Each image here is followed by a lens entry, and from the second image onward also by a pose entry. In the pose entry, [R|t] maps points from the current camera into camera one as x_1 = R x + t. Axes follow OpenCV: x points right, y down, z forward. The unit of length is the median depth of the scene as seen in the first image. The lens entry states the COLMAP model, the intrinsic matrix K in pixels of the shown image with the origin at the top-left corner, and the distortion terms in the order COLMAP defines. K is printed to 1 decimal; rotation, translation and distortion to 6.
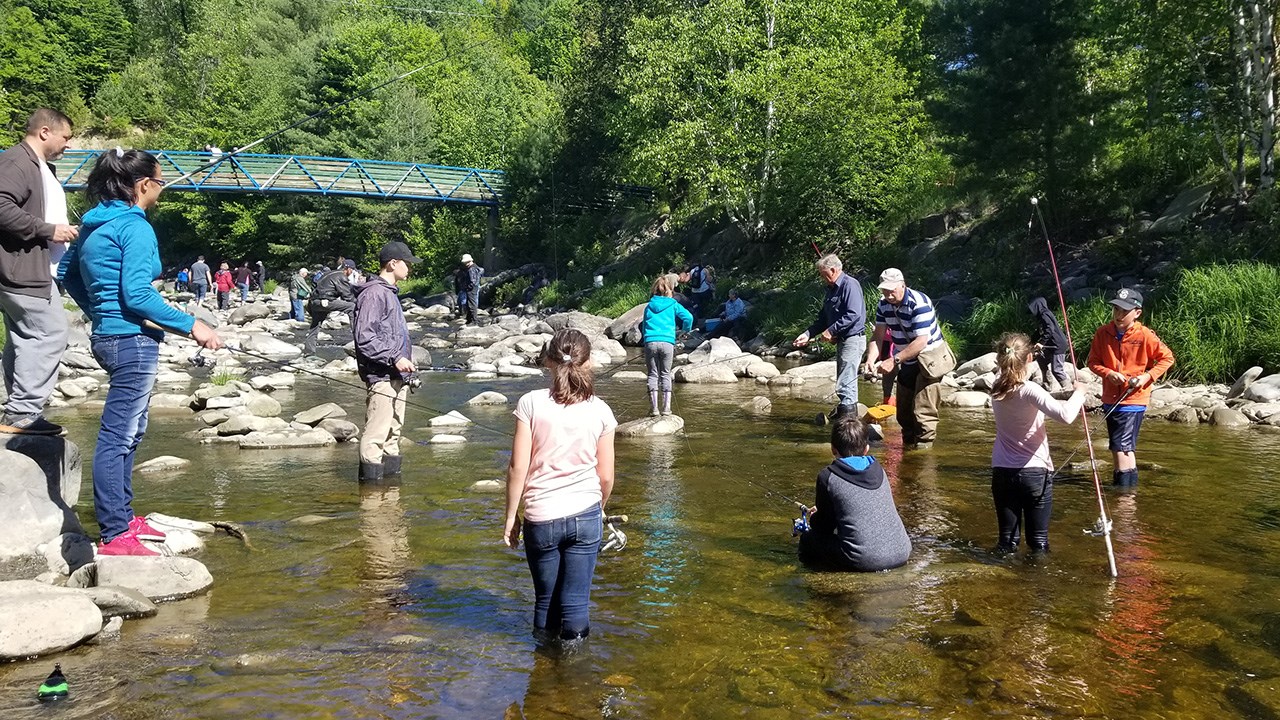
lens RADIAL K [[1044.0, 0, 646.2], [0, 1044.0, 365.3], [0, 0, 1]] dist [0.034777, -0.017275]
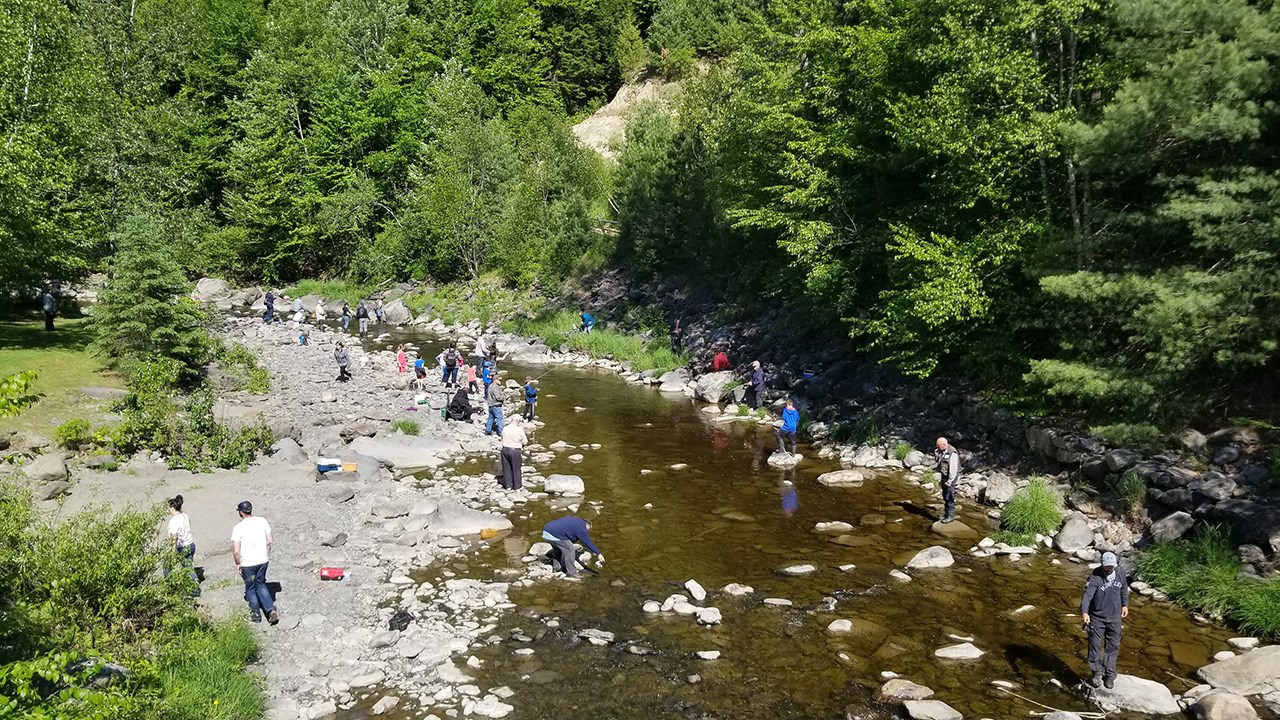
lens RADIAL K [[1044.0, 0, 646.2], [0, 1044.0, 365.3], [0, 0, 1]] dist [0.034777, -0.017275]
pose [[0.872866, 0.054213, -0.484940, -0.181898], [-0.022086, 0.997180, 0.071725, -0.080028], [0.487460, -0.051896, 0.871601, 0.392252]]
